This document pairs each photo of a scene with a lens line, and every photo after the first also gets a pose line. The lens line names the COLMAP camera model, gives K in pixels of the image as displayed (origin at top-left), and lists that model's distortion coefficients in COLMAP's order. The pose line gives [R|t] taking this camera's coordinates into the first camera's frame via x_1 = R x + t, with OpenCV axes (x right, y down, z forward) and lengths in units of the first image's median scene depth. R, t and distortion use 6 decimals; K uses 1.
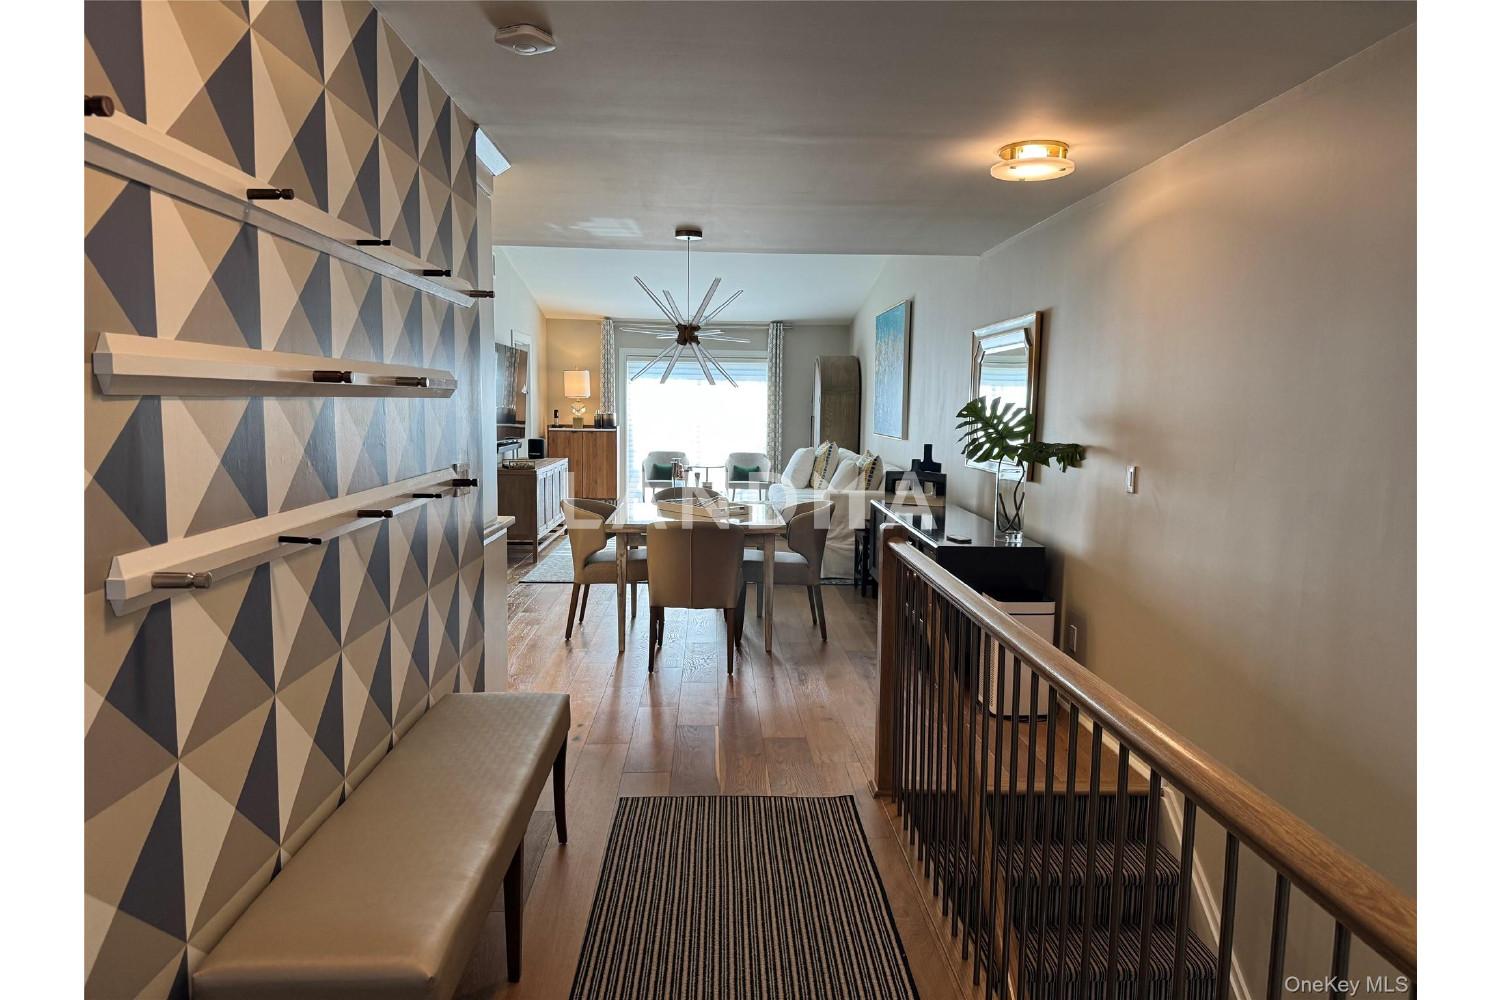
lens RADIAL K [[945.6, 0, 748.9], [0, 945.6, 497.0], [0, 0, 1]] dist [-0.002325, -0.004577]
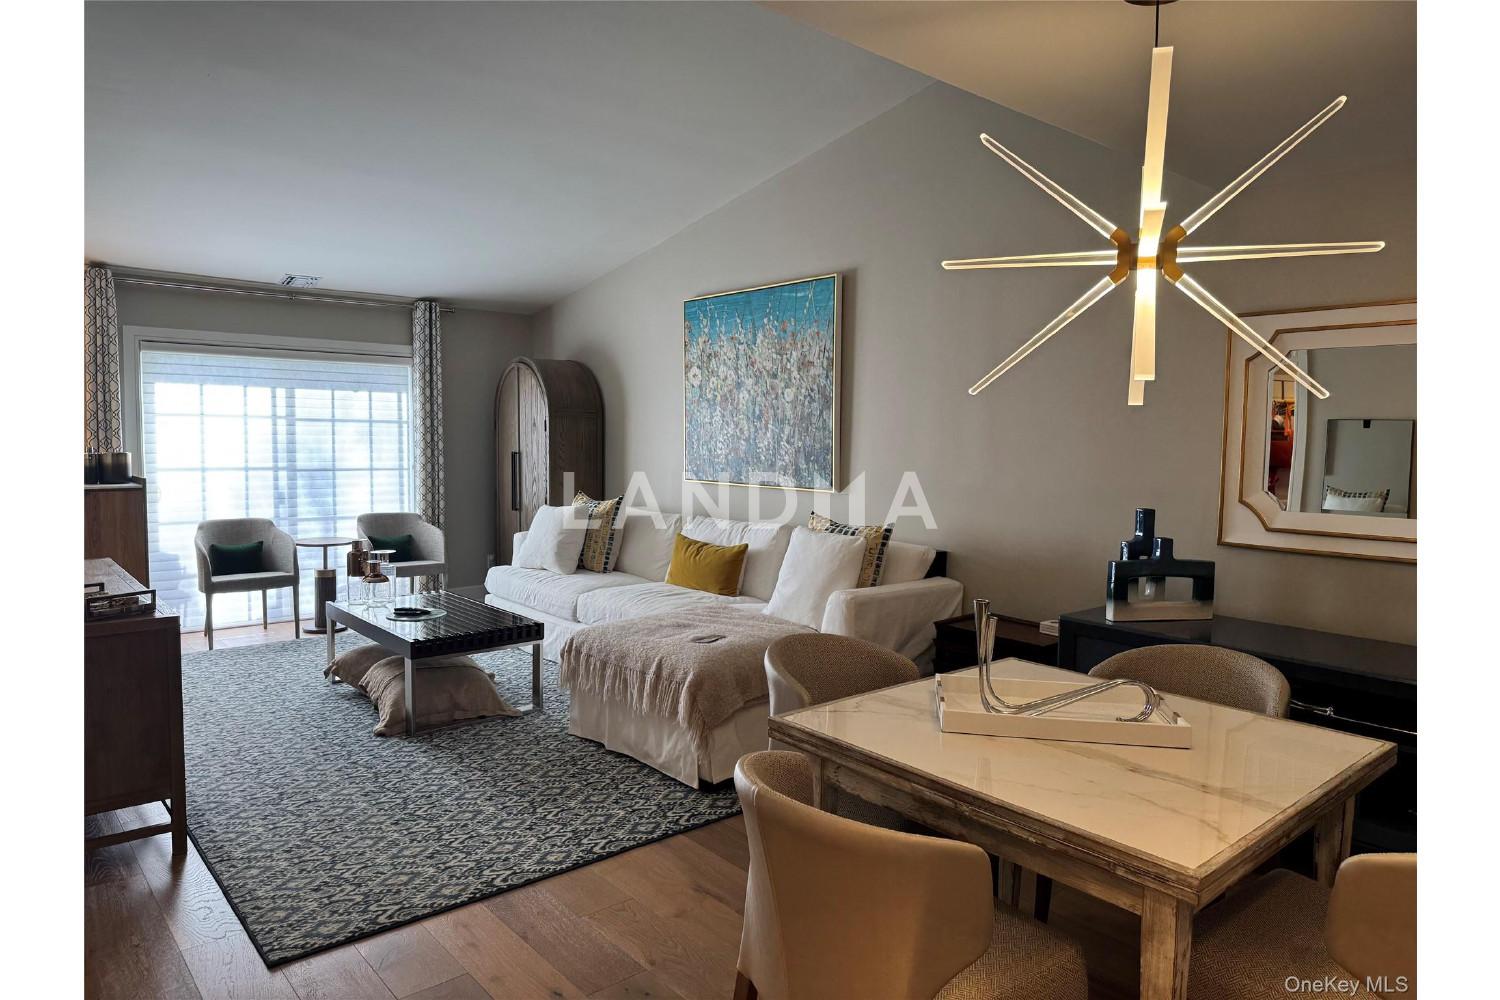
lens RADIAL K [[945.6, 0, 757.9], [0, 945.6, 499.3], [0, 0, 1]] dist [-0.002325, -0.004577]
pose [[0.771400, -0.047534, 0.634573, -0.202906], [0.061765, 0.998091, -0.000318, -0.041884], [-0.633347, 0.039440, 0.772863, 0.393691]]
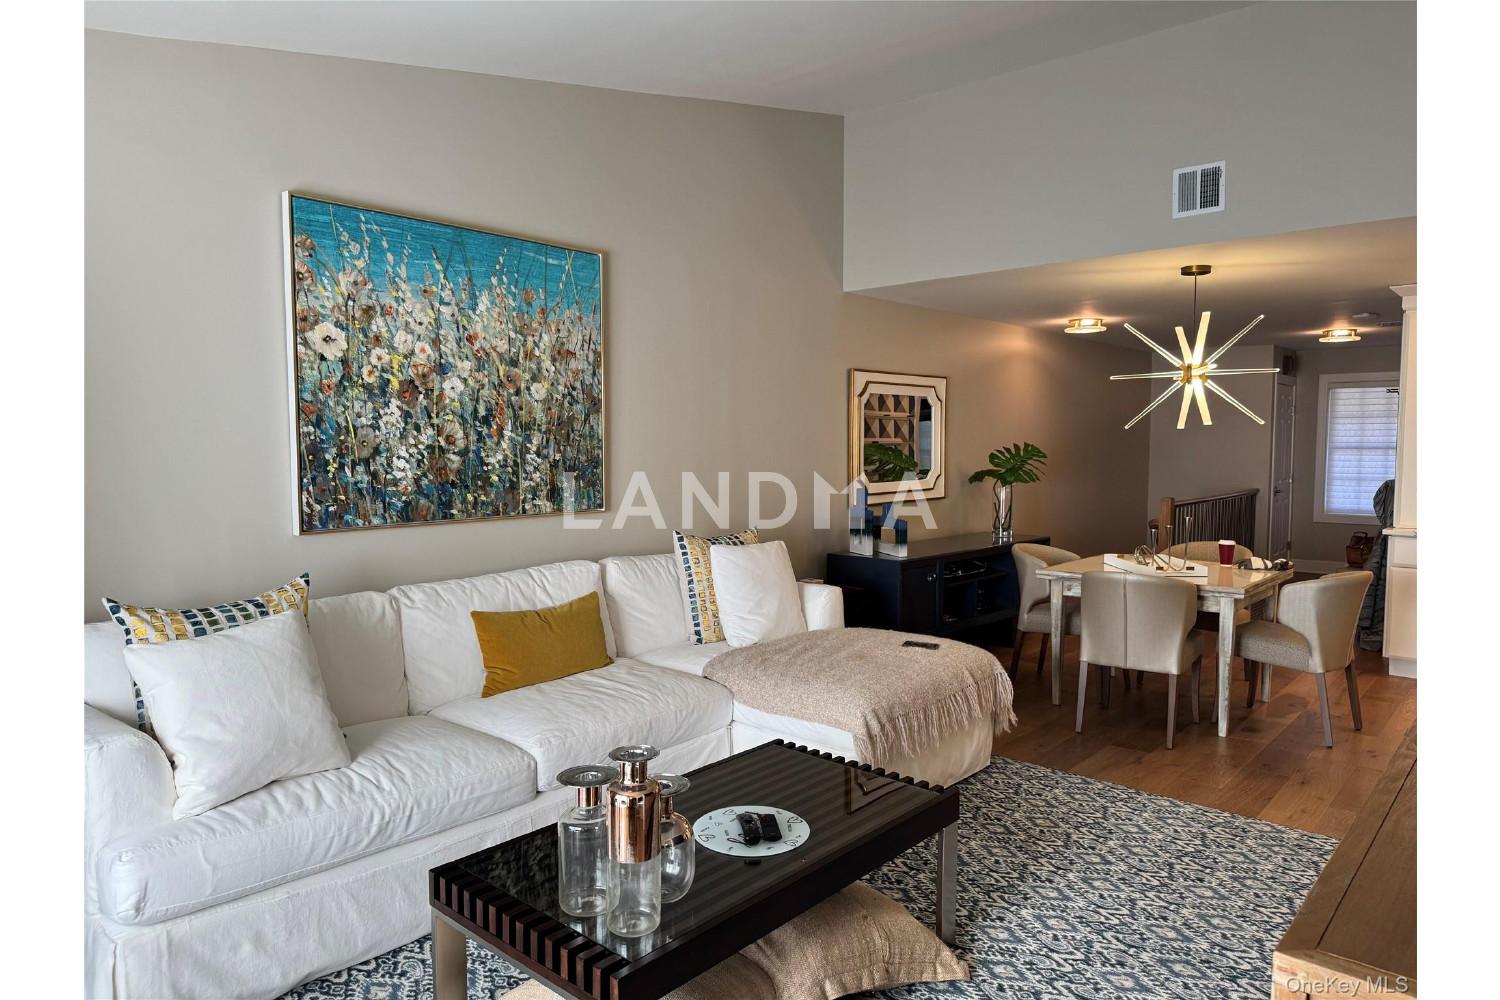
lens RADIAL K [[945.6, 0, 758.3], [0, 945.6, 500.3], [0, 0, 1]] dist [-0.002325, -0.004577]
pose [[-0.755439, -0.060440, 0.652425, -0.181973], [0.049064, 0.987723, 0.148312, -0.103212], [-0.653379, 0.144051, -0.743199, 0.979844]]
